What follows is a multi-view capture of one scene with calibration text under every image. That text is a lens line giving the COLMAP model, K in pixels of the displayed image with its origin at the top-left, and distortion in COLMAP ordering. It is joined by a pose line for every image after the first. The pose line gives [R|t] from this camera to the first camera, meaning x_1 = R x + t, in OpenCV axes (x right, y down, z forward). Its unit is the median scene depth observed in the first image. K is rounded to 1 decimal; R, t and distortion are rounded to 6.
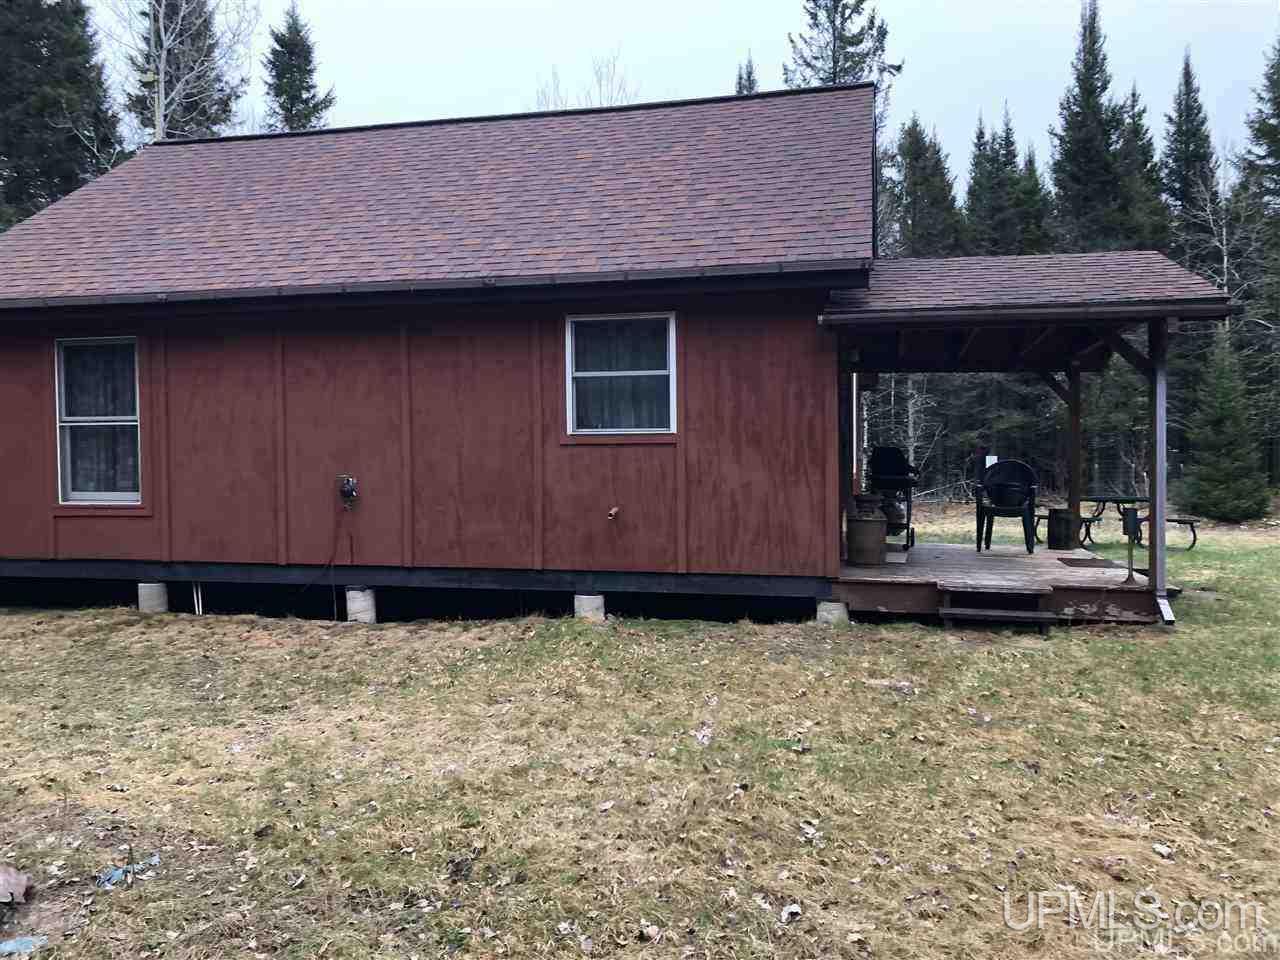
lens RADIAL K [[1077.8, 0, 641.5], [0, 1077.8, 477.1], [0, 0, 1]] dist [0.051251, -0.063779]
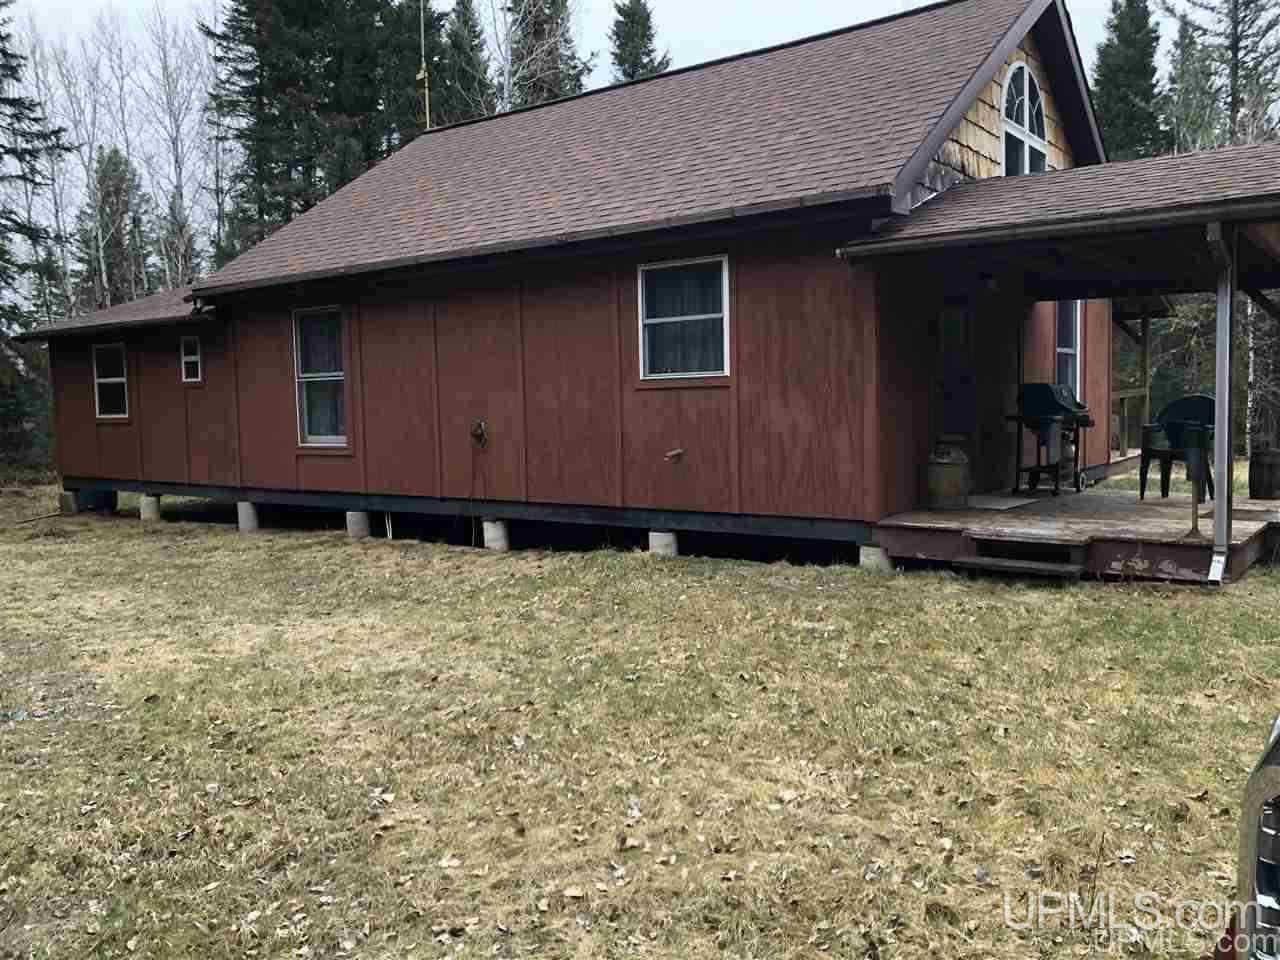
lens RADIAL K [[1077.8, 0, 641.2], [0, 1077.8, 472.9], [0, 0, 1]] dist [0.051251, -0.063779]
pose [[0.917774, 0.009831, -0.396981, 0.356996], [0.009314, 0.998886, 0.046270, 0.003161], [0.396994, -0.046163, 0.916660, 0.034559]]
